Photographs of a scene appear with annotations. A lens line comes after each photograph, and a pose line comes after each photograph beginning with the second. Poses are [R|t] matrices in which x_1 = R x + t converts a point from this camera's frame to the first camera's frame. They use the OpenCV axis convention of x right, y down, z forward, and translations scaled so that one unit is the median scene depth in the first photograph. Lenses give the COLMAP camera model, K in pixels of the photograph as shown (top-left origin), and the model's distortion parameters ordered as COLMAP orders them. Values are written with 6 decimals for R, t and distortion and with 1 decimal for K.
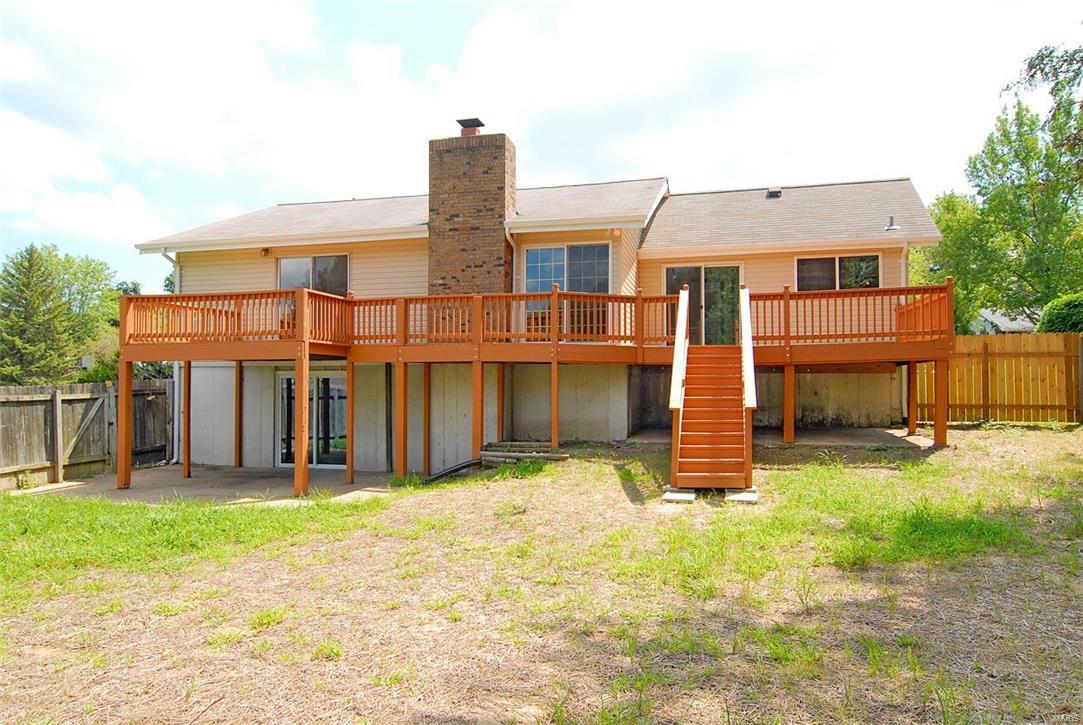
lens RADIAL K [[715.4, 0, 541.5], [0, 715.4, 362.5], [0, 0, 1]] dist [0.000008, 0.000041]
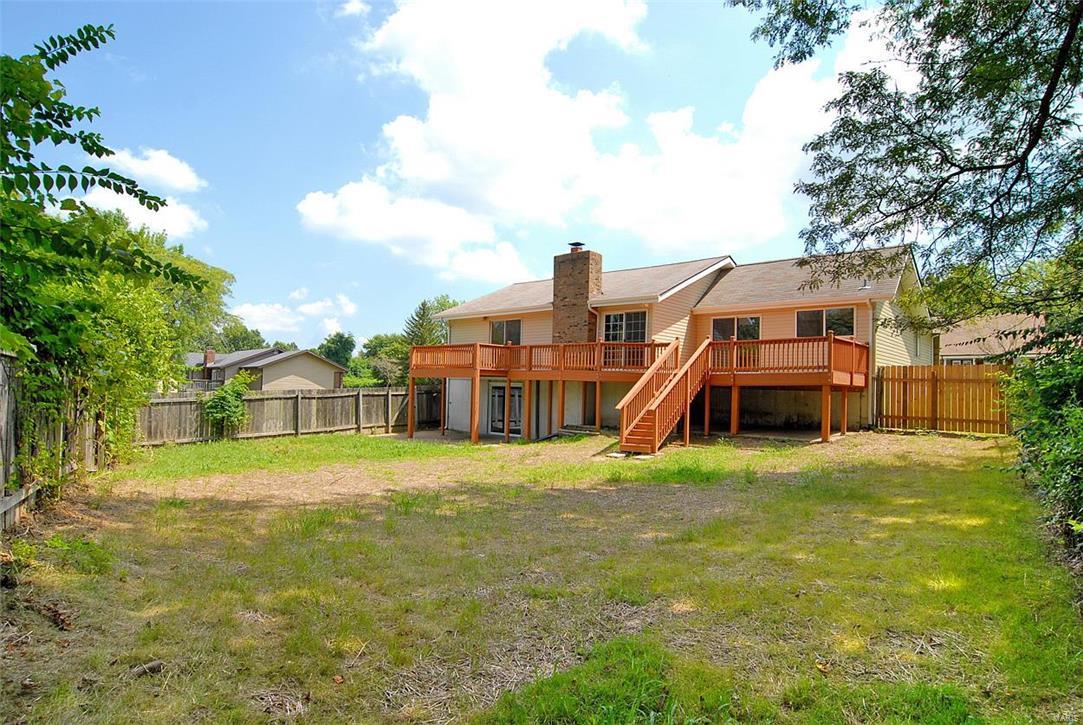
lens RADIAL K [[592.5, 0, 541.5], [0, 592.5, 362.5], [0, 0, 1]] dist [-0.001079, -0.000304]
pose [[0.890589, 0.004129, -0.454791, 0.496733], [-0.008819, 0.999928, -0.008191, -0.030615], [0.454724, 0.011306, 0.890561, -0.342358]]
